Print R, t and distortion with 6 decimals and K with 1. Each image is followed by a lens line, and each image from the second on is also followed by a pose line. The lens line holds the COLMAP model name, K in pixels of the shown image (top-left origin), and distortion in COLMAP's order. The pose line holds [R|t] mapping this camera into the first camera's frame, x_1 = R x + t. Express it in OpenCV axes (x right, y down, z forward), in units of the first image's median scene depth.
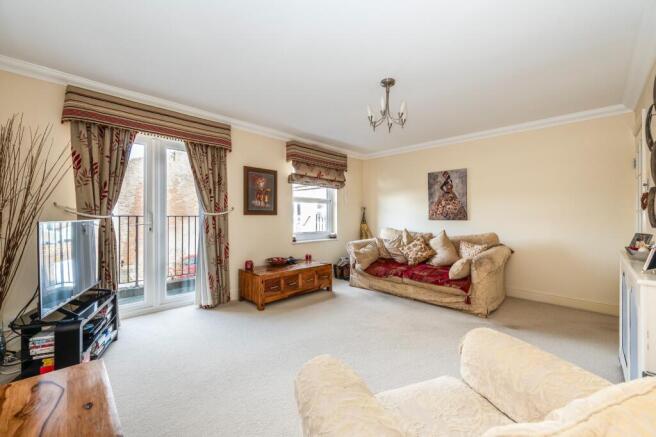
lens RADIAL K [[260.9, 0, 331.6], [0, 260.9, 218.8], [0, 0, 1]] dist [-0.017370, -0.000030]
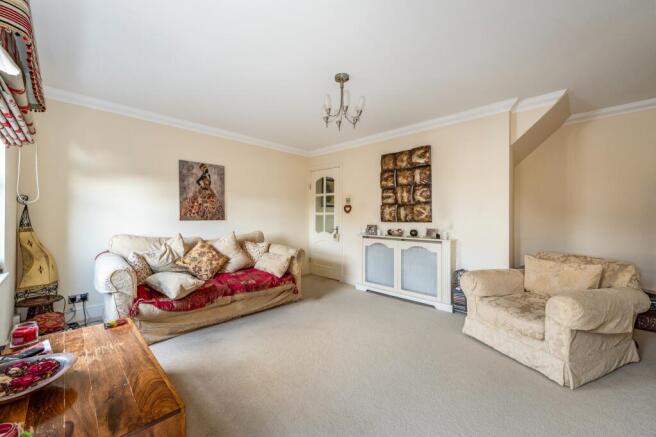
lens RADIAL K [[260.9, 0, 328.3], [0, 260.9, 215.5], [0, 0, 1]] dist [-0.017370, -0.000030]
pose [[0.005148, -0.001163, 0.999986, -0.436701], [0.000894, 0.999999, 0.001159, -0.012102], [-0.999986, 0.000888, 0.005149, 0.606243]]
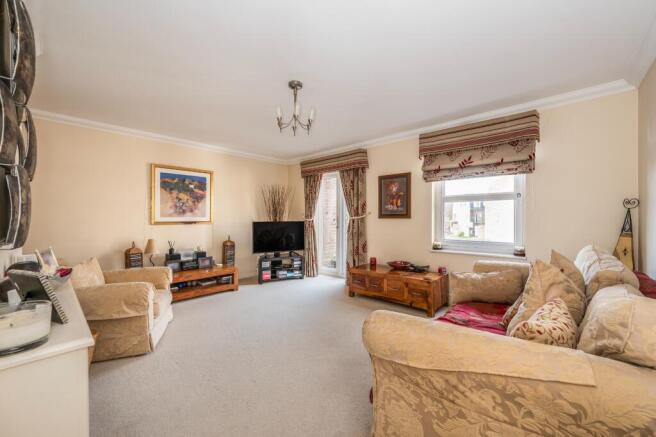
lens RADIAL K [[260.9, 0, 331.3], [0, 260.9, 219.6], [0, 0, 1]] dist [-0.017370, -0.000030]
pose [[0.046377, -0.011551, -0.998857, 0.704114], [-0.018826, 0.999745, -0.012435, 0.007700], [0.998747, 0.019381, 0.046148, 0.637678]]
